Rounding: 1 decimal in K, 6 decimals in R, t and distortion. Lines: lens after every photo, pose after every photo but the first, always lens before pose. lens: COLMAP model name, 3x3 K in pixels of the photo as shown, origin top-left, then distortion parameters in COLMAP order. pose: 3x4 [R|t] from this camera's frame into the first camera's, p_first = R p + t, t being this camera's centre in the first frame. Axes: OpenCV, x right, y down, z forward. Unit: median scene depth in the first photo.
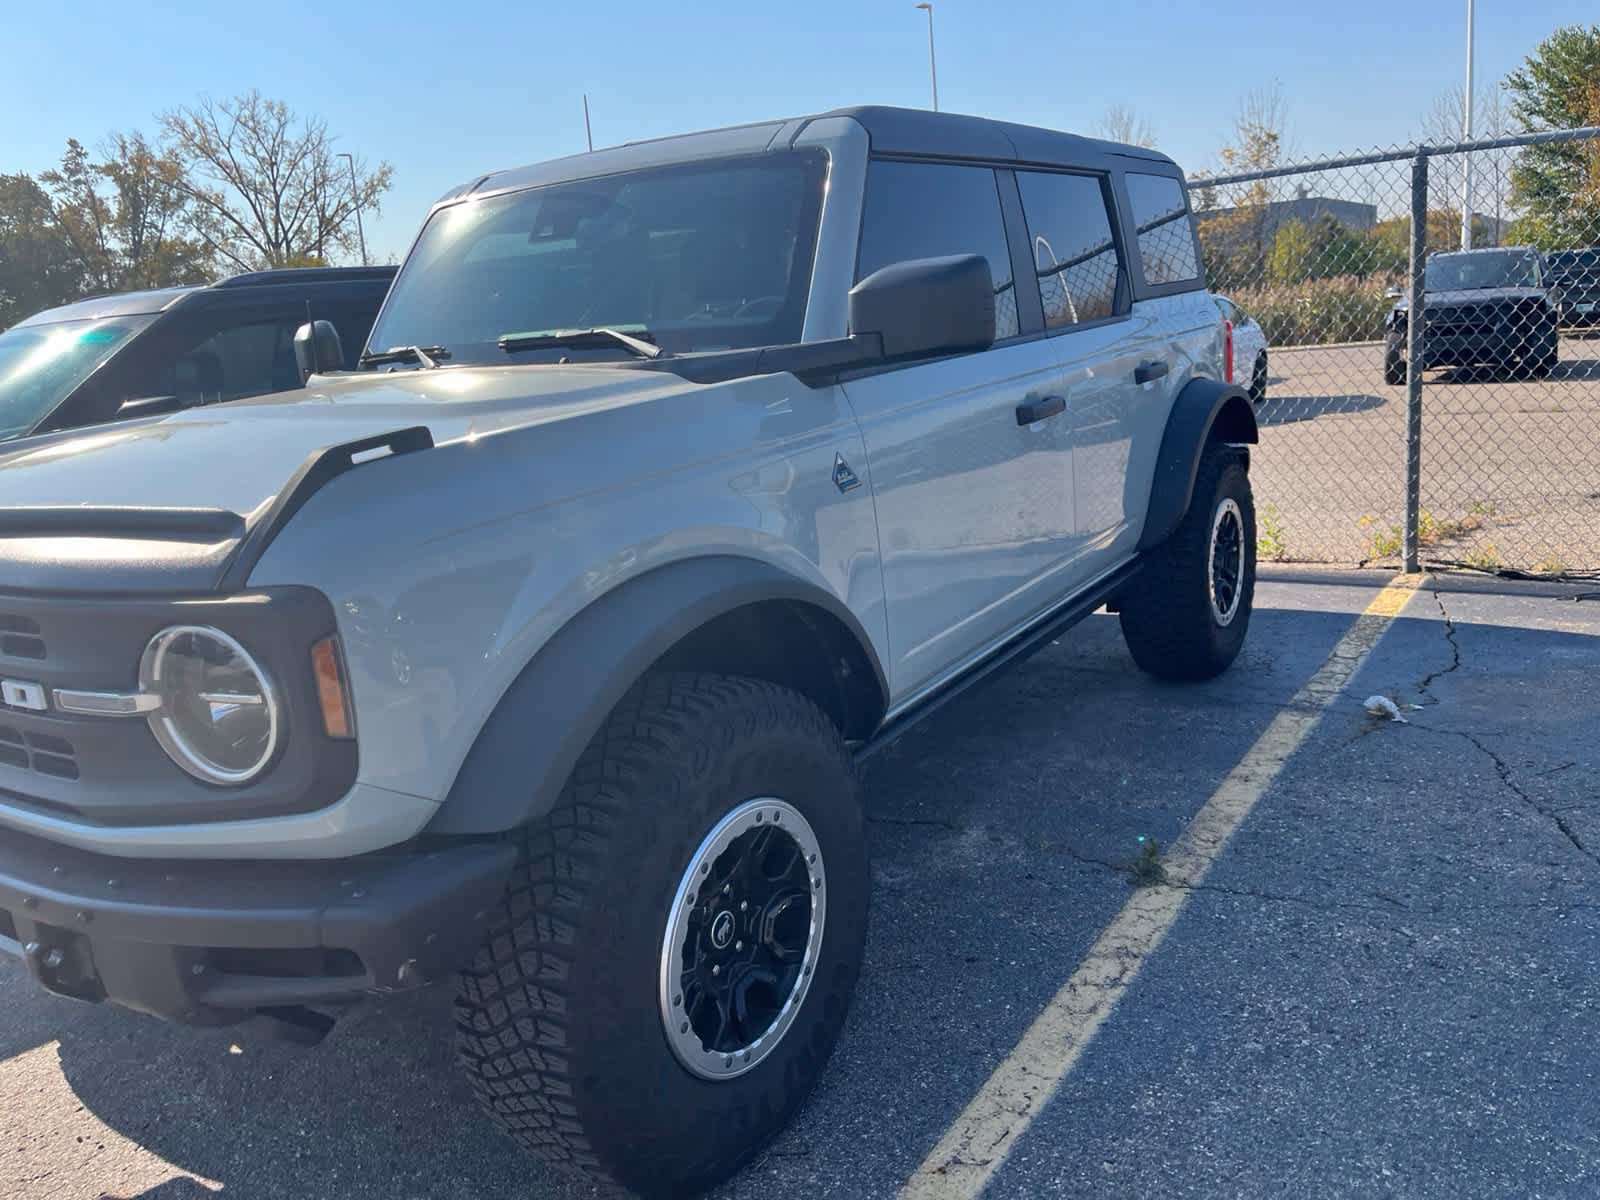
lens RADIAL K [[1223.3, 0, 822.1], [0, 1223.3, 623.0], [0, 0, 1]] dist [0.062737, -0.108570]
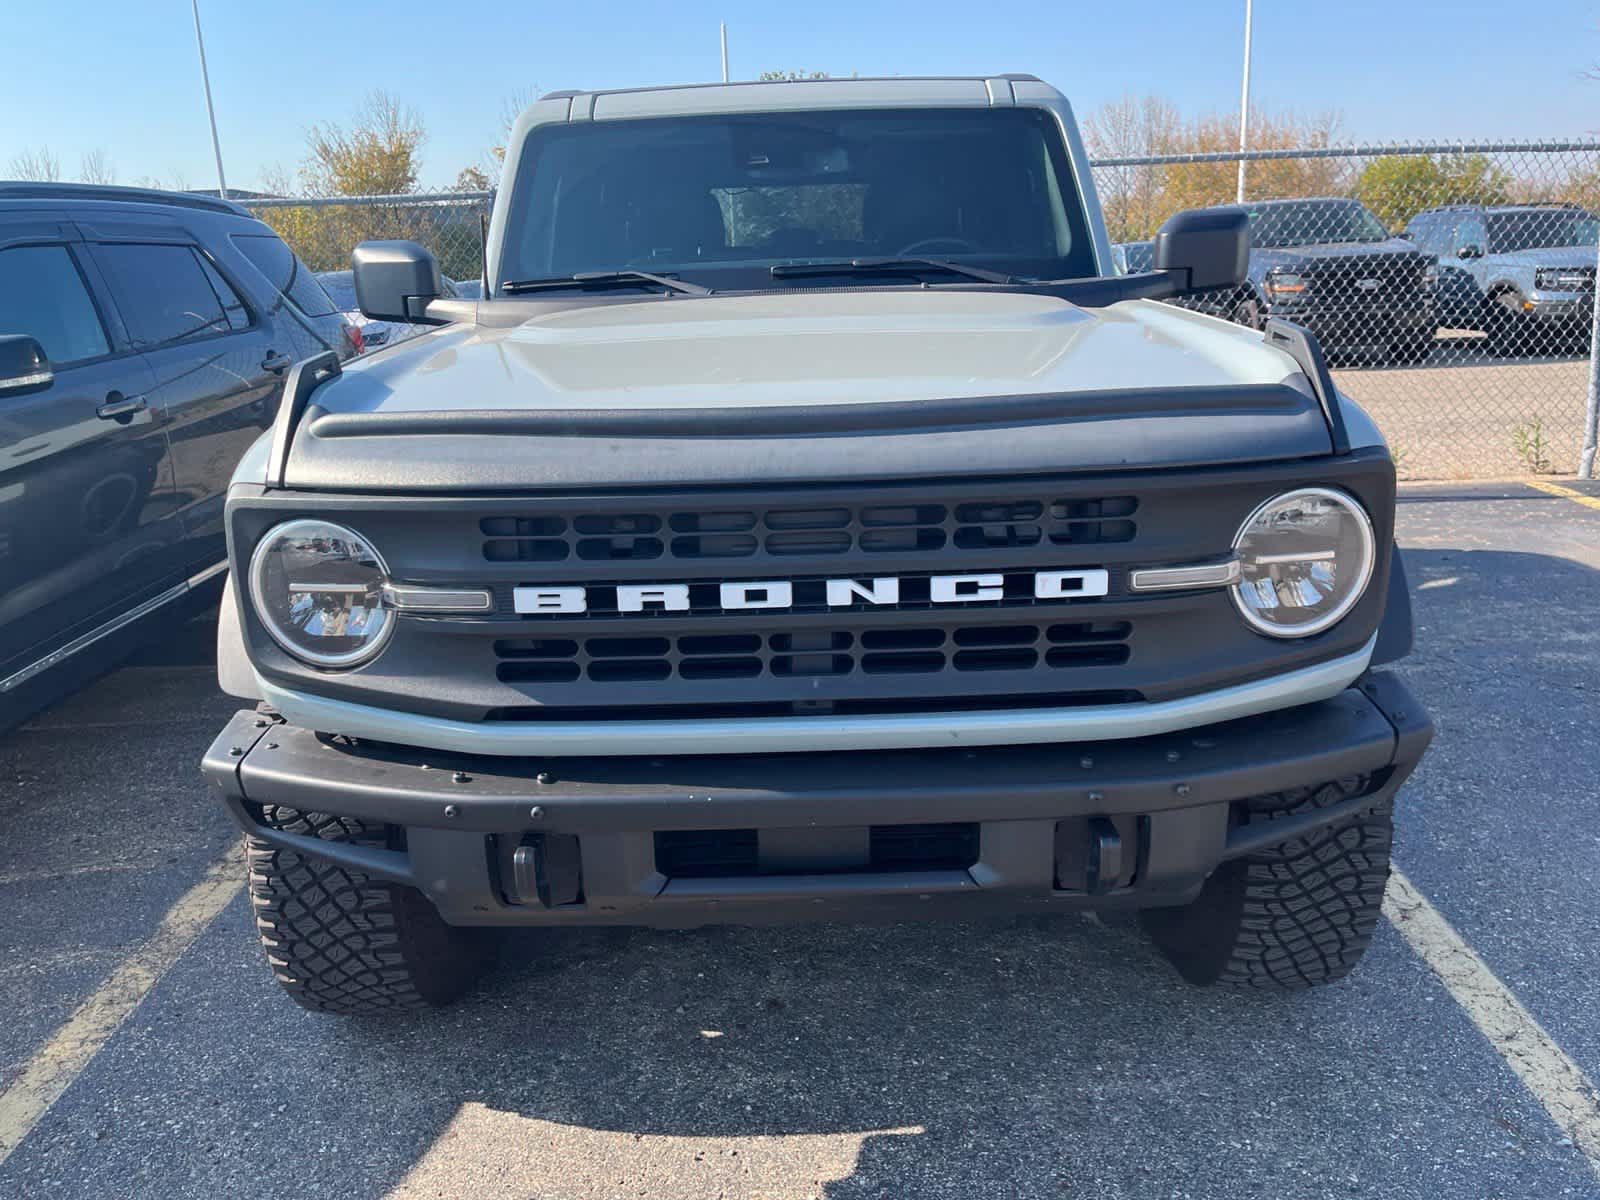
lens RADIAL K [[1209.9, 0, 800.6], [0, 1209.9, 587.7], [0, 0, 1]] dist [0.071604, -0.105913]
pose [[0.838992, -0.093662, 0.536023, -0.582105], [0.103633, 0.994548, 0.011574, 0.012104], [-0.534185, 0.045839, 0.844124, 0.131145]]
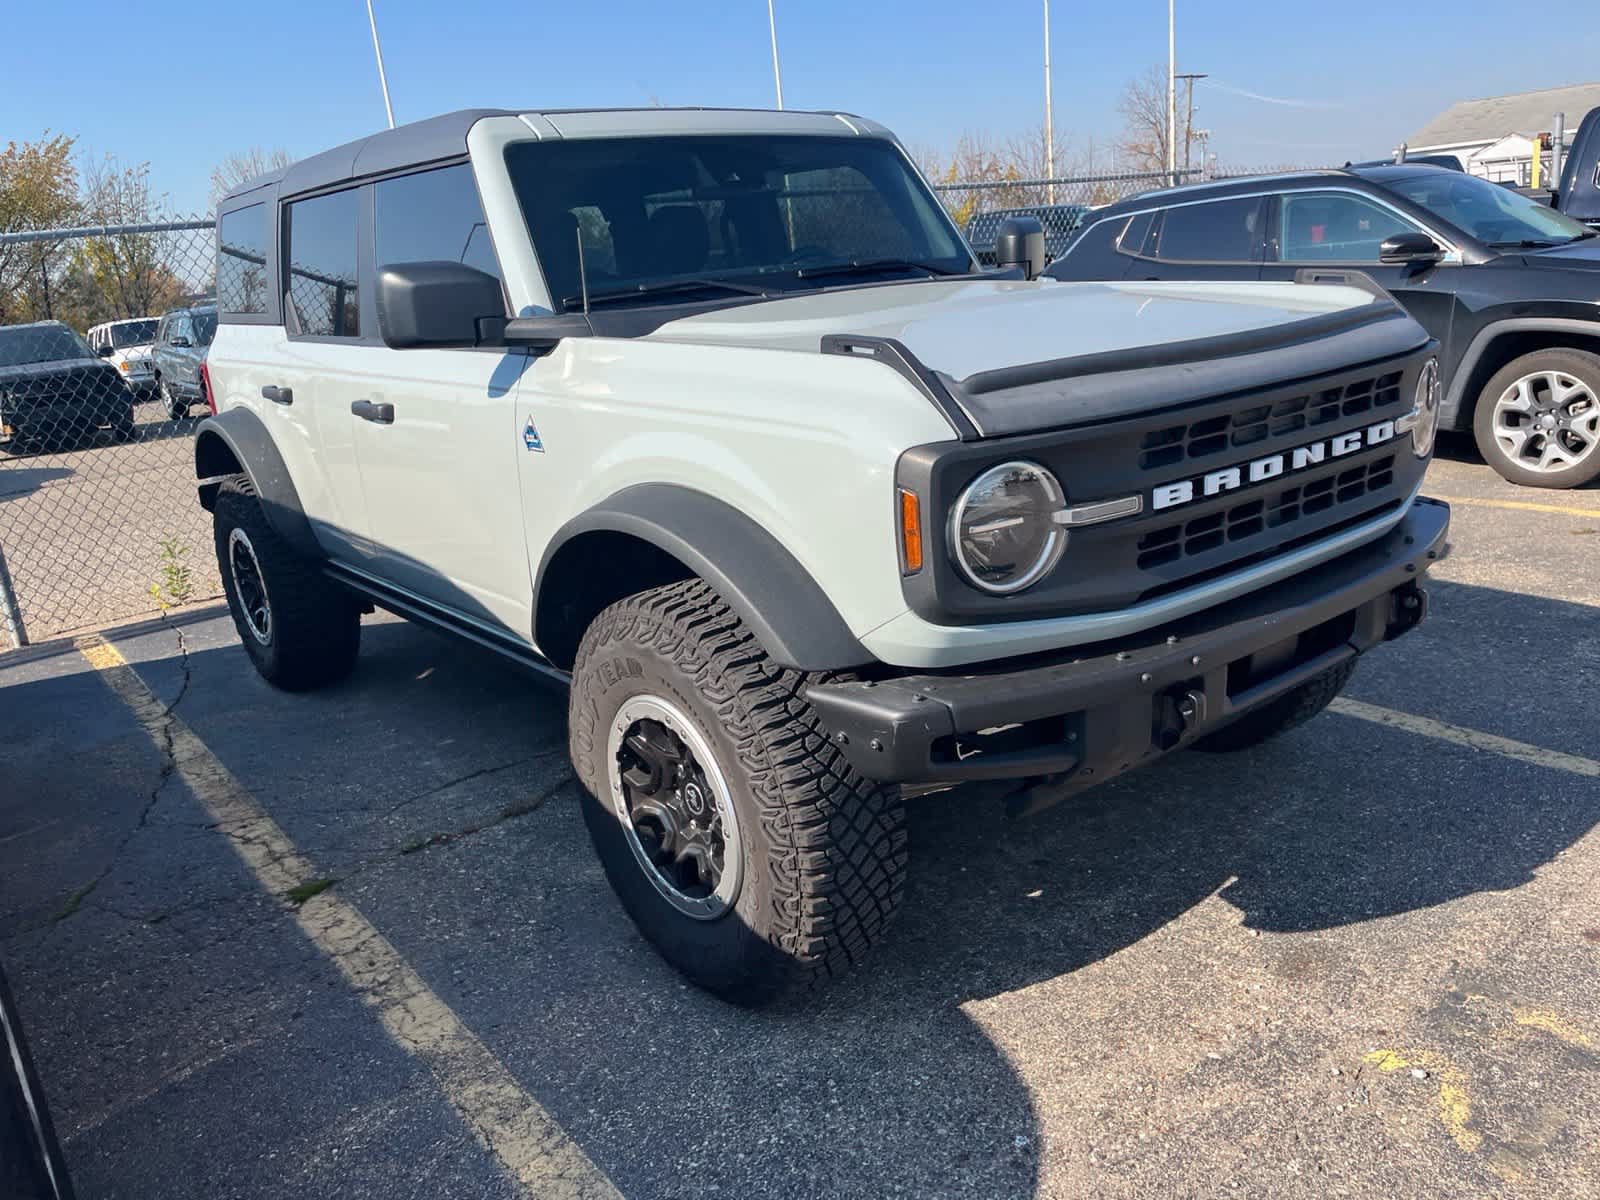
lens RADIAL K [[1199.0, 0, 795.5], [0, 1199.0, 602.9], [0, 0, 1]] dist [0.068887, -0.100741]
pose [[0.322621, -0.206991, 0.923618, -0.981346], [0.290270, 0.950415, 0.111605, -0.049665], [-0.900921, 0.232092, 0.366707, 0.496929]]
